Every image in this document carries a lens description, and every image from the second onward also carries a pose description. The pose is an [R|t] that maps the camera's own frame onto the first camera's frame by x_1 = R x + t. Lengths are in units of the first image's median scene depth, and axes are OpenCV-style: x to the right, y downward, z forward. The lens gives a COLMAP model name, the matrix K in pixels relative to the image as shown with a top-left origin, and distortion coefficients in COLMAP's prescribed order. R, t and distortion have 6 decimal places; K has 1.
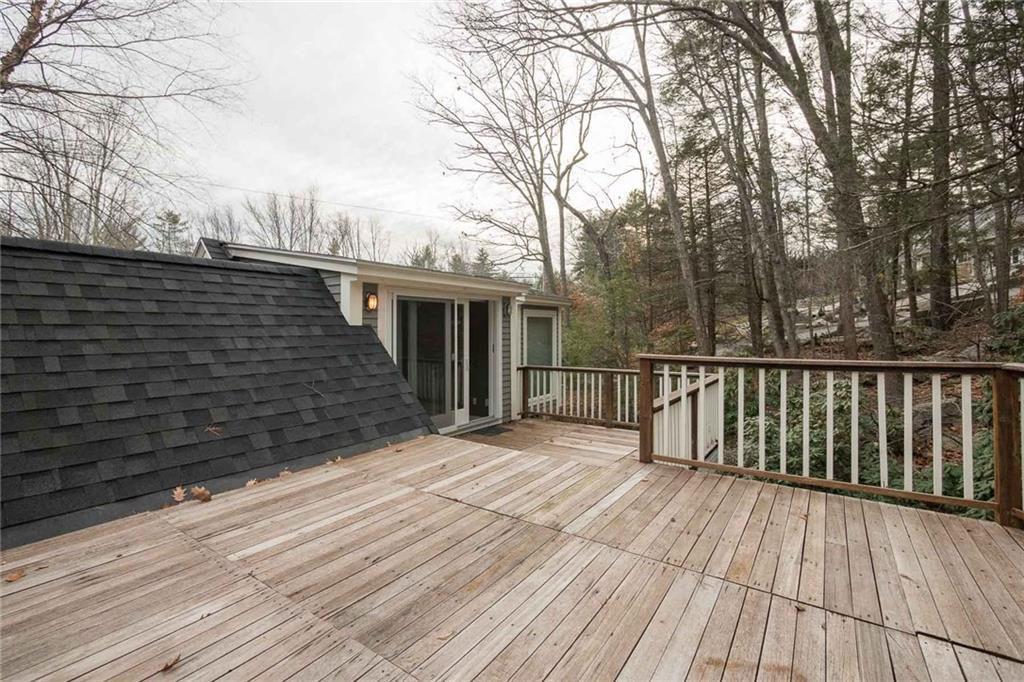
lens RADIAL K [[465.8, 0, 502.4], [0, 465.8, 330.7], [0, 0, 1]] dist [0.000778, 0.000145]
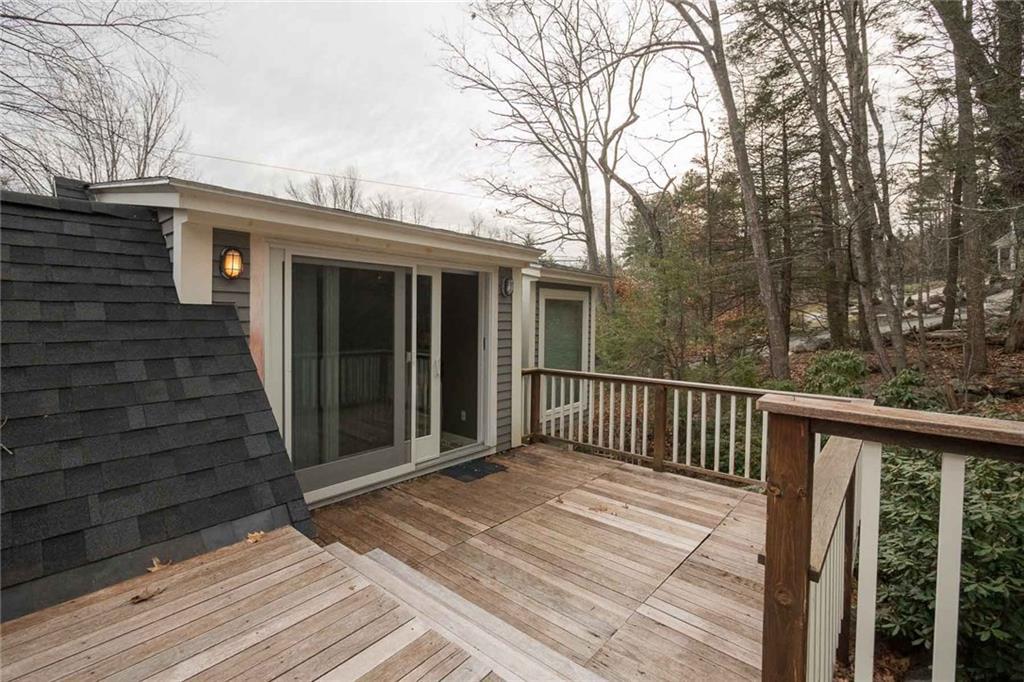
lens RADIAL K [[460.9, 0, 493.3], [0, 460.9, 329.1], [0, 0, 1]] dist [0.000961, -0.000152]
pose [[0.992664, 0.016211, -0.119815, 0.021711], [-0.013205, 0.999579, 0.025841, -0.000064], [0.120184, -0.024069, 0.992460, 0.099198]]
